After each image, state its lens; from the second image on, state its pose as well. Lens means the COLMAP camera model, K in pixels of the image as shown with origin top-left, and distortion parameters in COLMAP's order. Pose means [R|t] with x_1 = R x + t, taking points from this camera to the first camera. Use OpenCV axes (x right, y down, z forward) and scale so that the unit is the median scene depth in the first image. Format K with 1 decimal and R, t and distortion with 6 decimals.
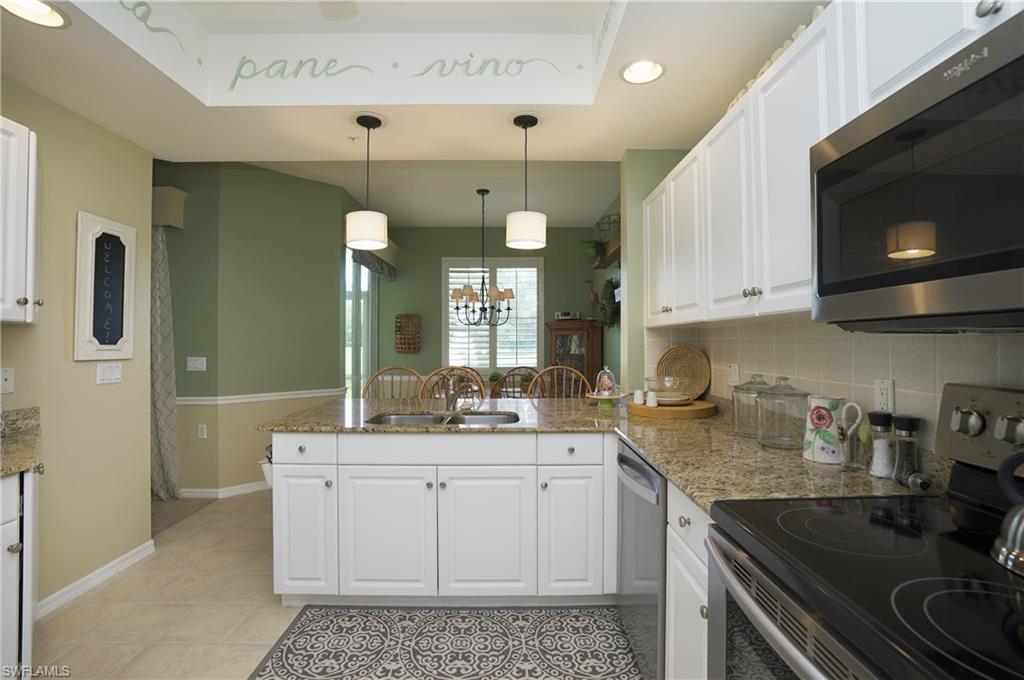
lens RADIAL K [[476.9, 0, 514.3], [0, 476.9, 334.1], [0, 0, 1]] dist [-0.070725, 0.029901]
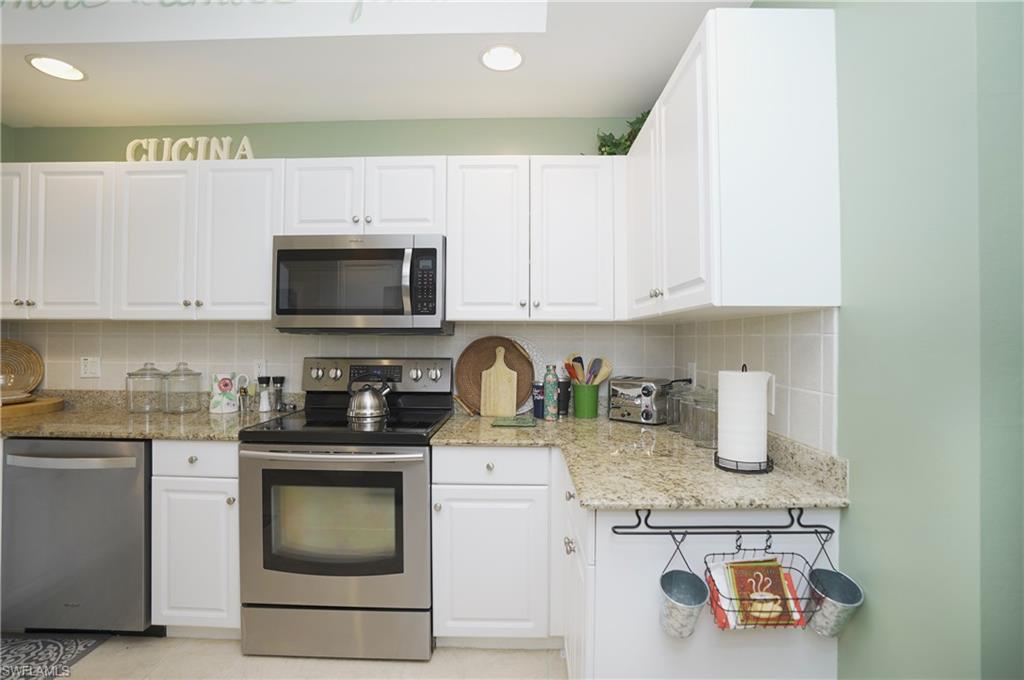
lens RADIAL K [[476.9, 0, 514.3], [0, 476.9, 334.1], [0, 0, 1]] dist [-0.070725, 0.029901]
pose [[0.024130, 0.009830, 0.999661, -0.942694], [-0.020632, 0.999744, -0.009333, -0.002285], [-0.999496, -0.020400, 0.024326, -0.035528]]
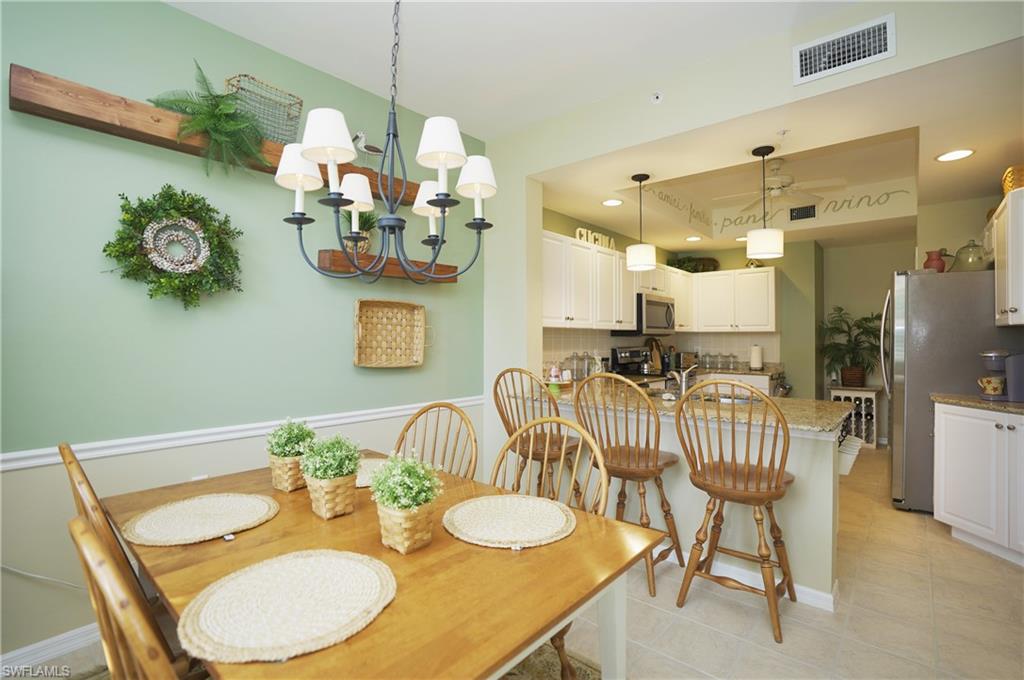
lens RADIAL K [[476.9, 0, 514.3], [0, 476.9, 334.1], [0, 0, 1]] dist [-0.070725, 0.029901]
pose [[-0.751149, 0.001141, 0.660132, -1.036596], [-0.015931, 0.999676, -0.019855, 0.062979], [-0.659941, -0.025431, -0.750887, 3.856461]]
